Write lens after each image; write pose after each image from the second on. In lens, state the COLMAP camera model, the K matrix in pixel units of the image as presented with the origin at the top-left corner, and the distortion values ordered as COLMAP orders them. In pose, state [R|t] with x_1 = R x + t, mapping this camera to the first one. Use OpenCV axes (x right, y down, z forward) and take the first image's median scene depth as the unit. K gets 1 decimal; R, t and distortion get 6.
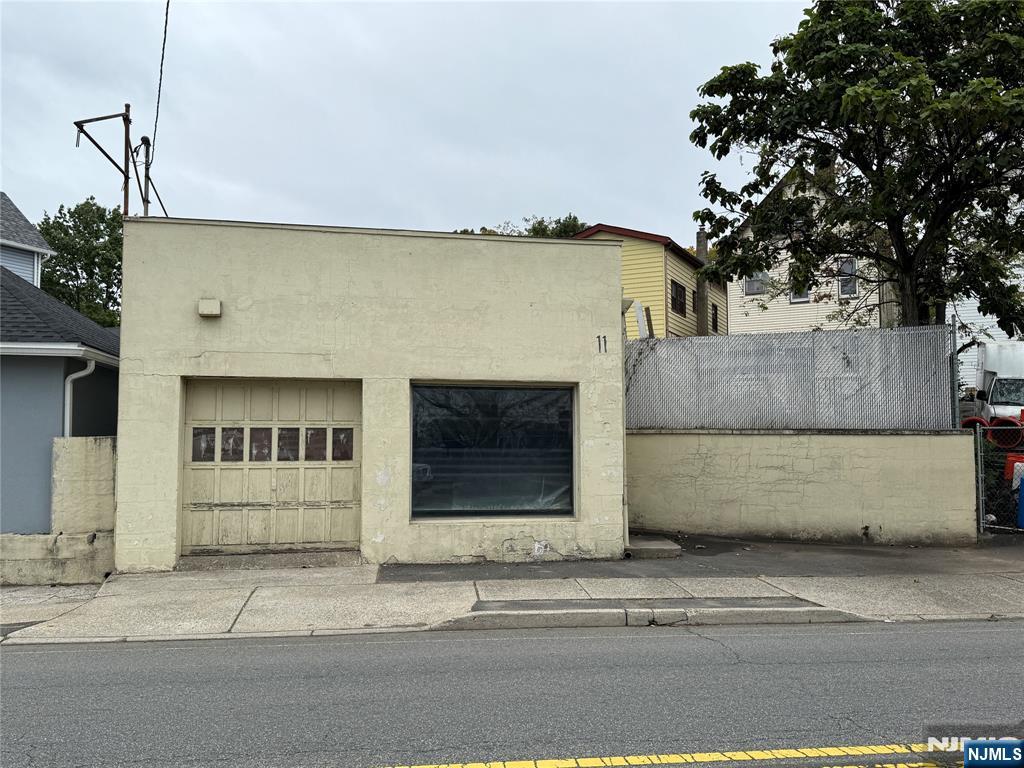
lens RADIAL K [[928.1, 0, 512.0], [0, 928.1, 384.0], [0, 0, 1]] dist [0.137570, -0.245176]
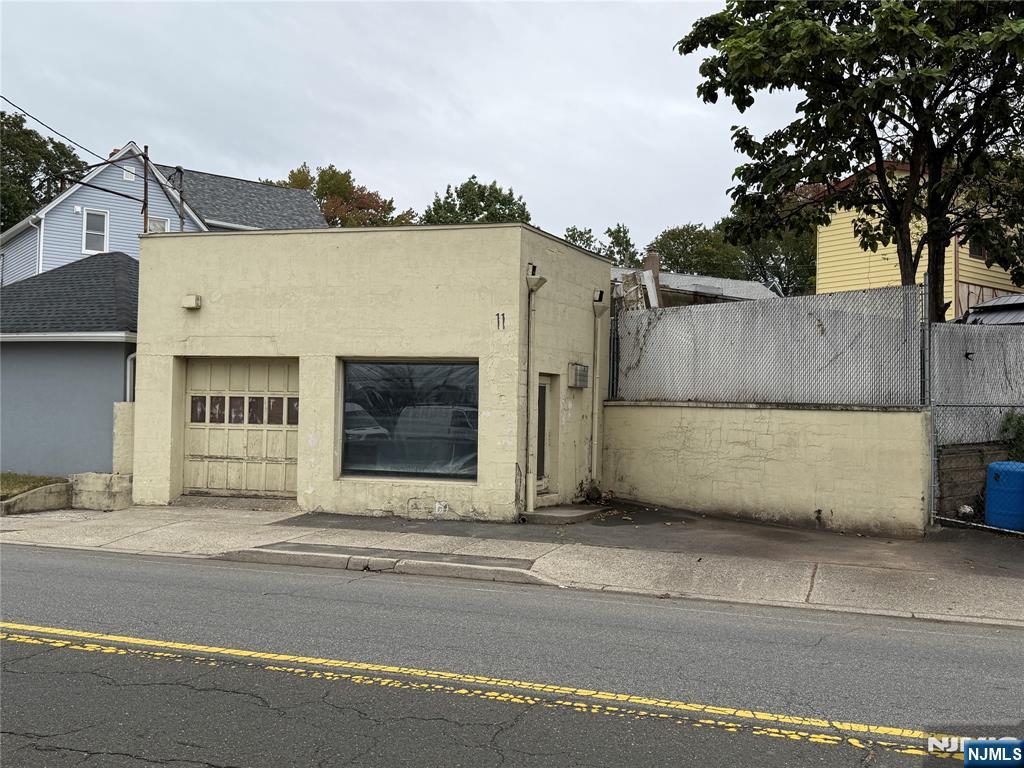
lens RADIAL K [[1011.0, 0, 512.0], [0, 1011.0, 384.0], [0, 0, 1]] dist [0.108092, -0.004980]
pose [[0.879242, 0.004513, -0.476355, 0.691275], [0.014398, 0.999247, 0.036042, -0.013263], [0.476159, -0.038548, 0.878514, -0.011468]]
